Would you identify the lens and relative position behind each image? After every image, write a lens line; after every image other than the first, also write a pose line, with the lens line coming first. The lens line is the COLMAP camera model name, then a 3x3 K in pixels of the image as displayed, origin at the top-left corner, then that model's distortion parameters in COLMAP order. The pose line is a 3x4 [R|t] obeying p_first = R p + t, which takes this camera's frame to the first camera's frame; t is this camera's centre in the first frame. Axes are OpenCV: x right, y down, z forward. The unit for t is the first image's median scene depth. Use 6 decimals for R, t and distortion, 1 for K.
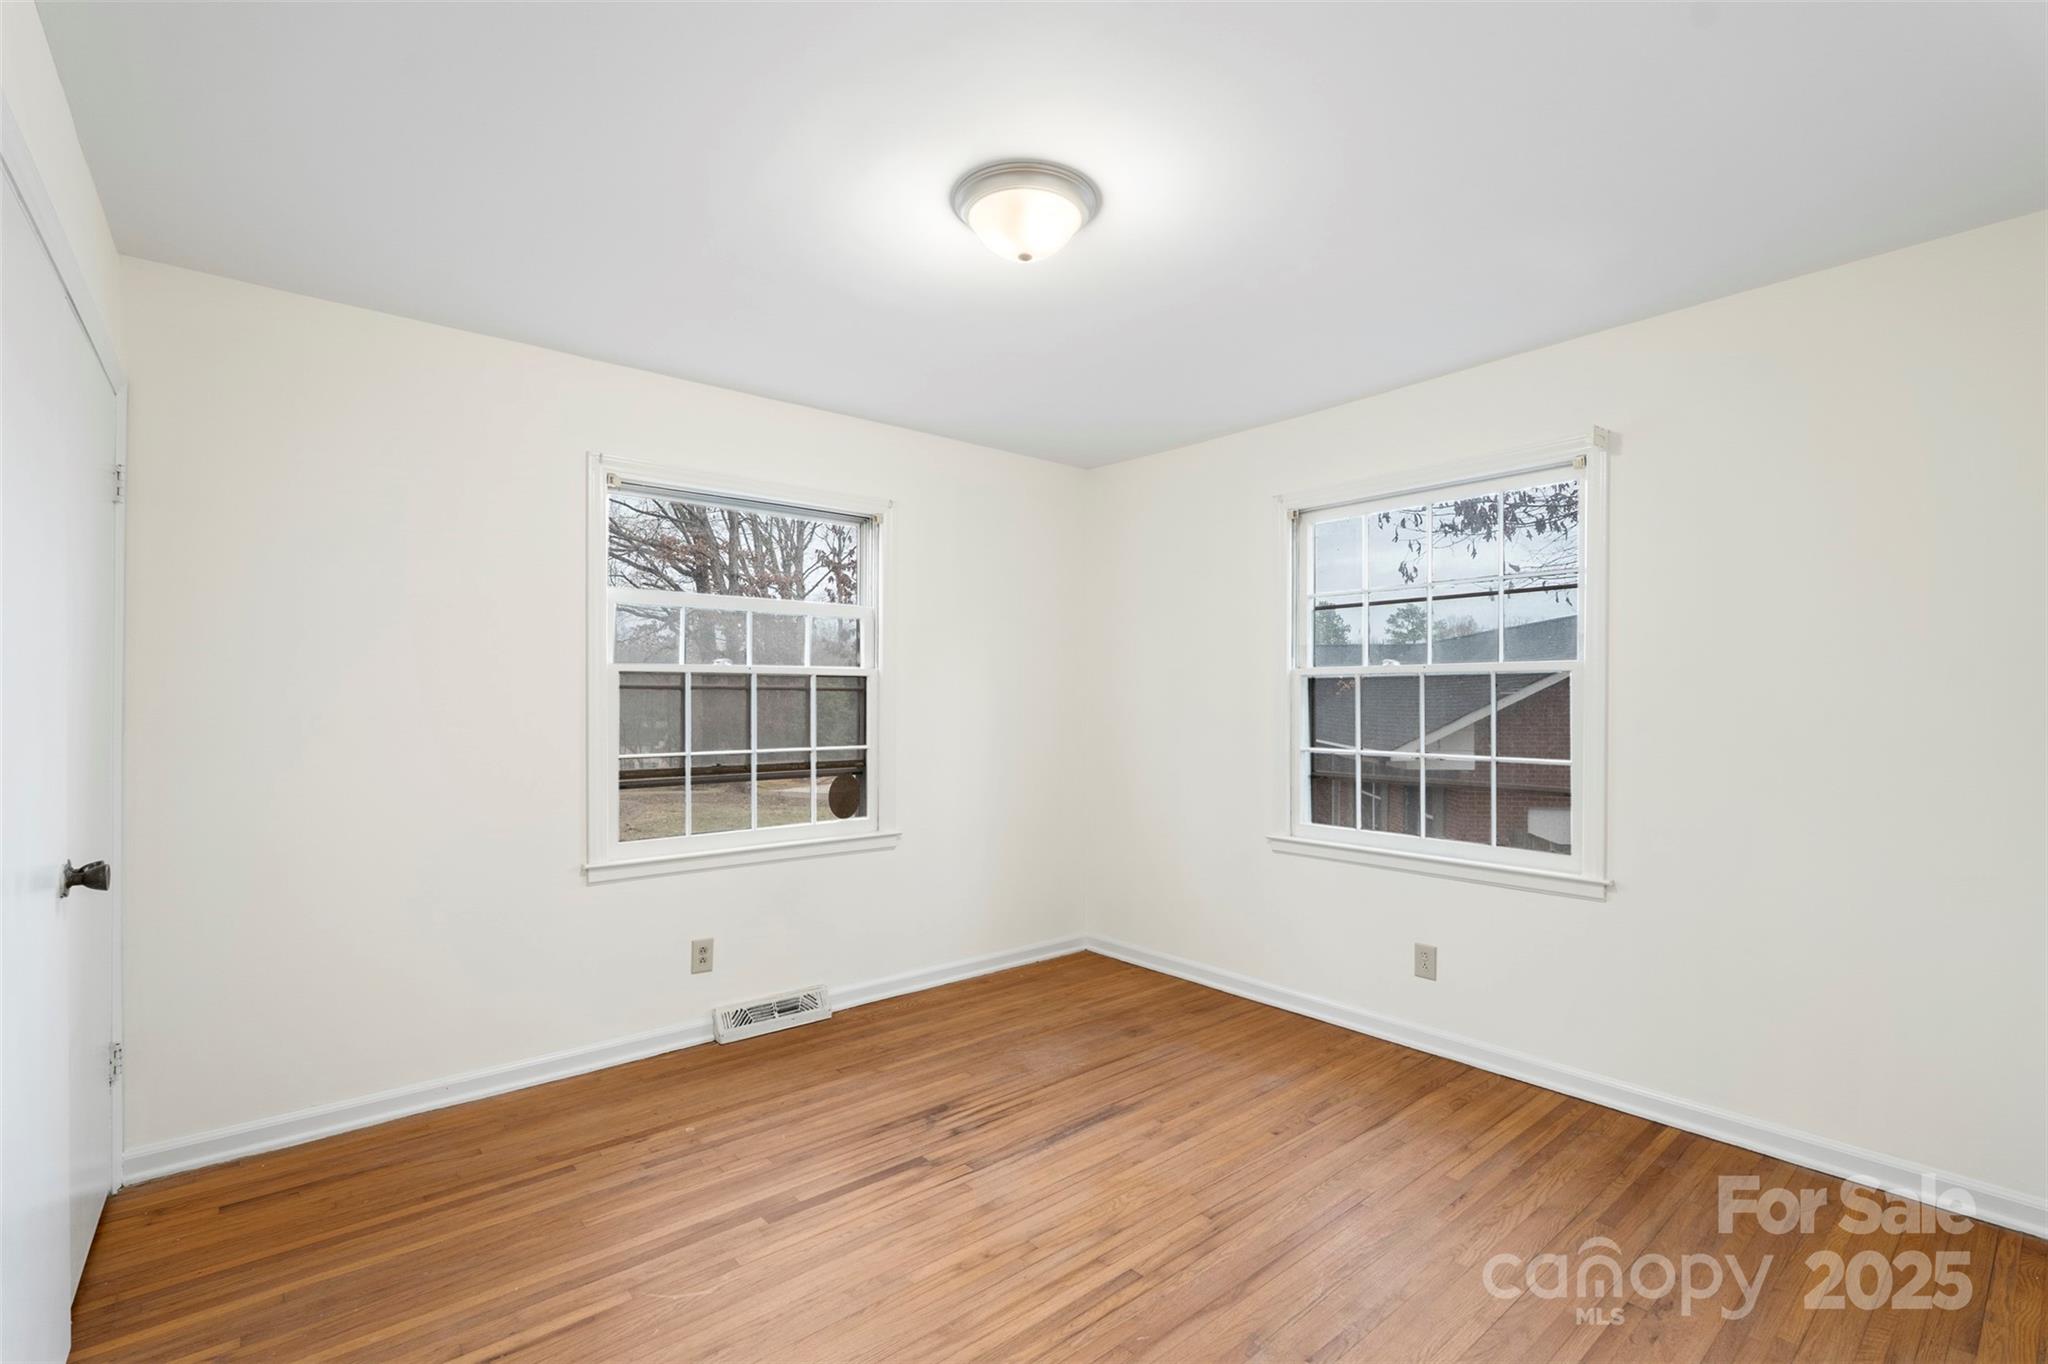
lens RADIAL K [[908.1, 0, 1023.8], [0, 908.1, 686.3], [0, 0, 1]] dist [-0.000646, 0.001247]
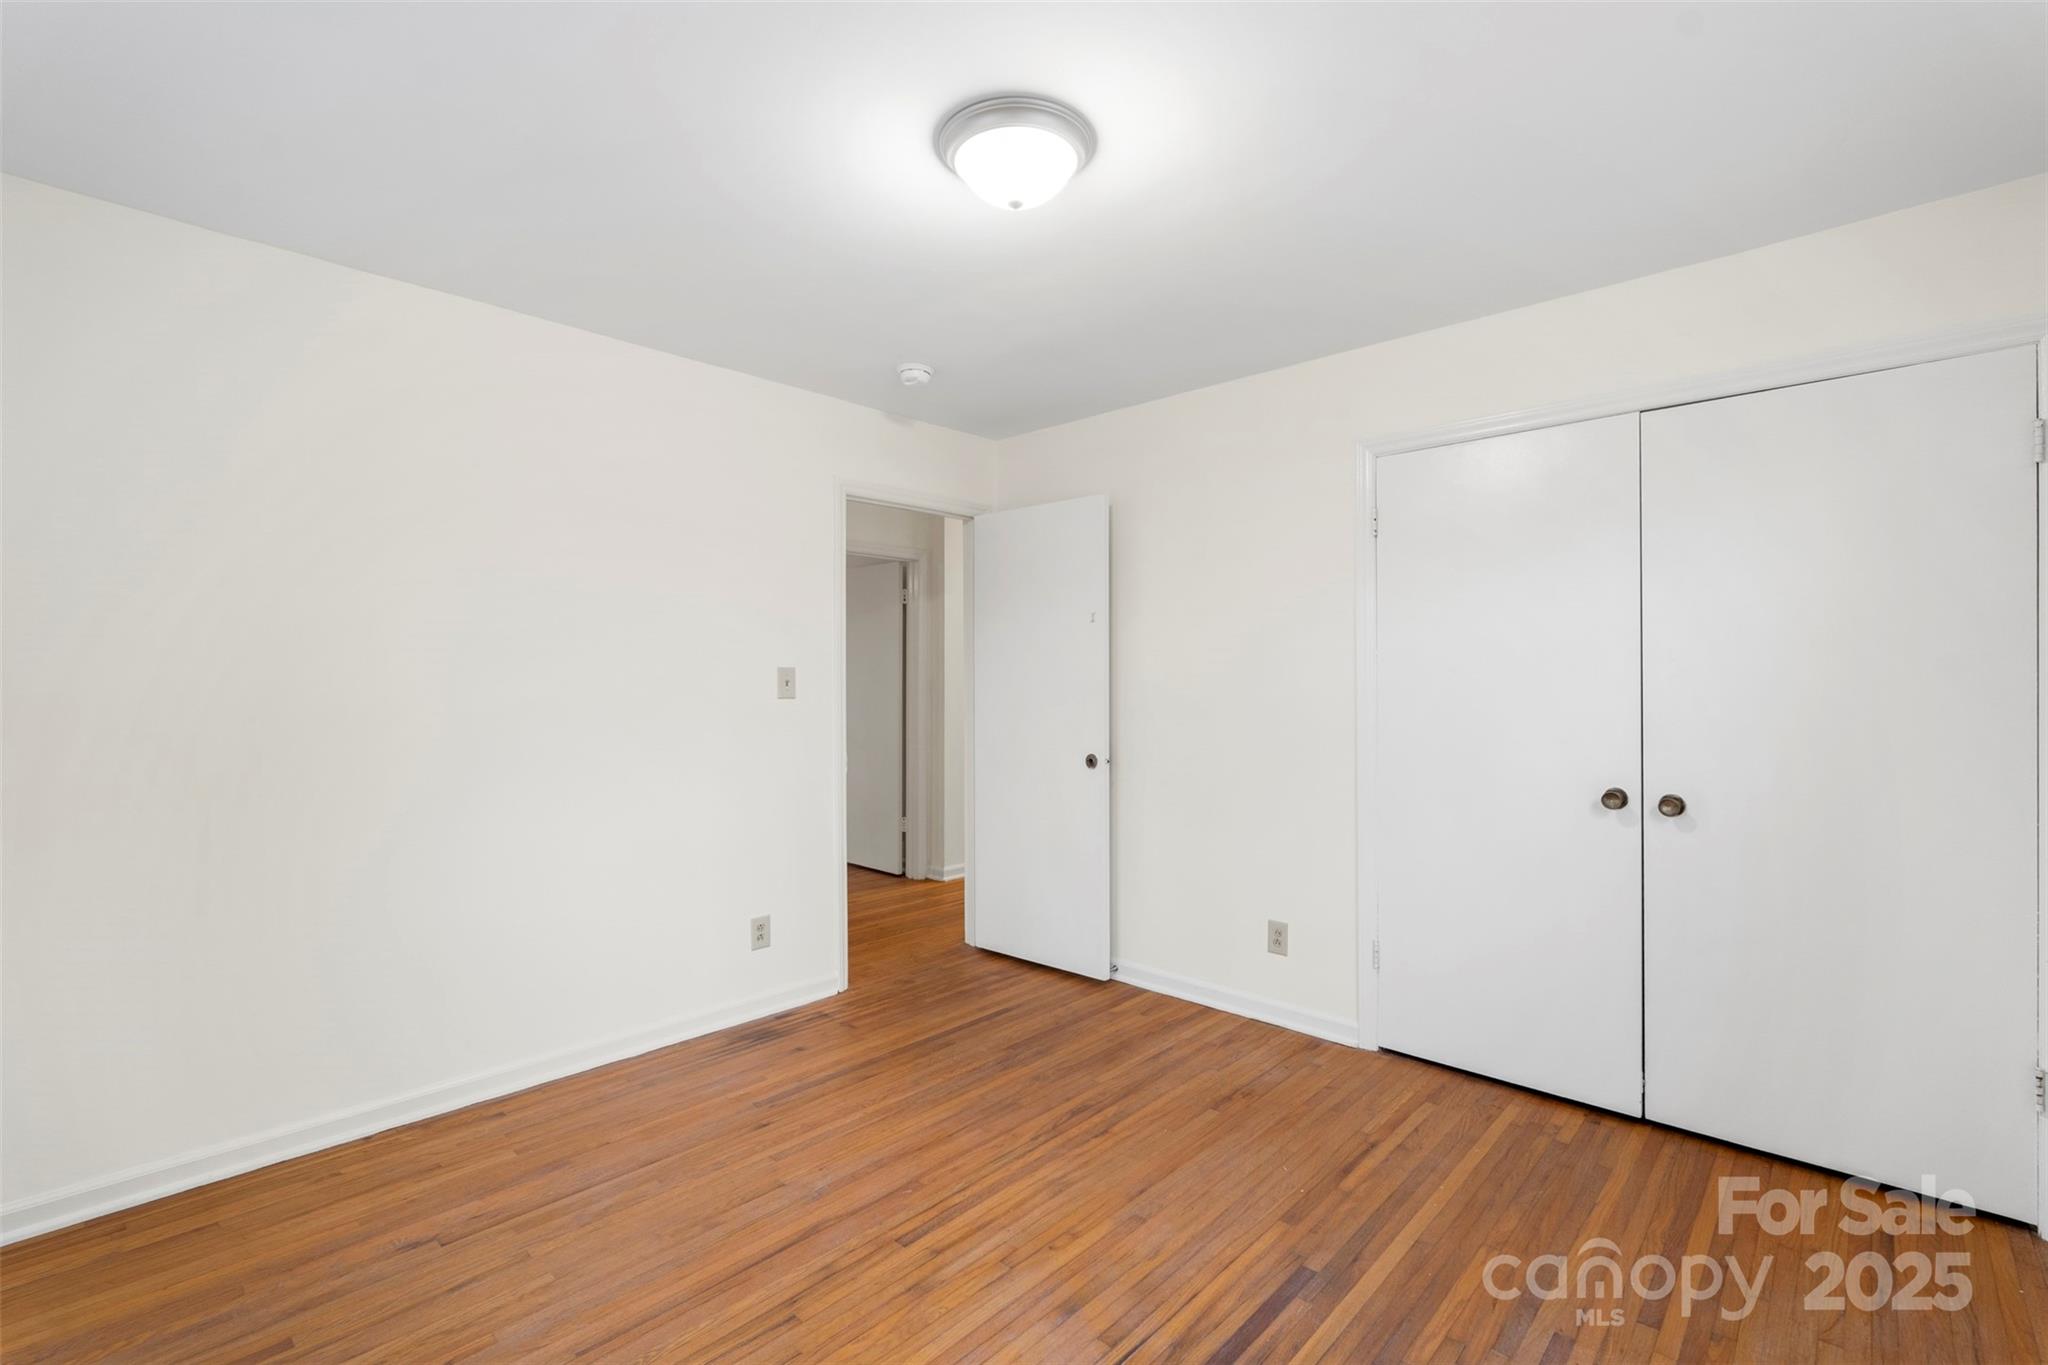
lens RADIAL K [[908.1, 0, 1024.4], [0, 908.1, 679.7], [0, 0, 1]] dist [-0.000646, 0.001247]
pose [[-0.992915, -0.001720, -0.118816, 0.106887], [-0.001260, 0.999991, -0.003948, 0.017947], [0.118822, -0.003770, -0.992908, 1.997912]]
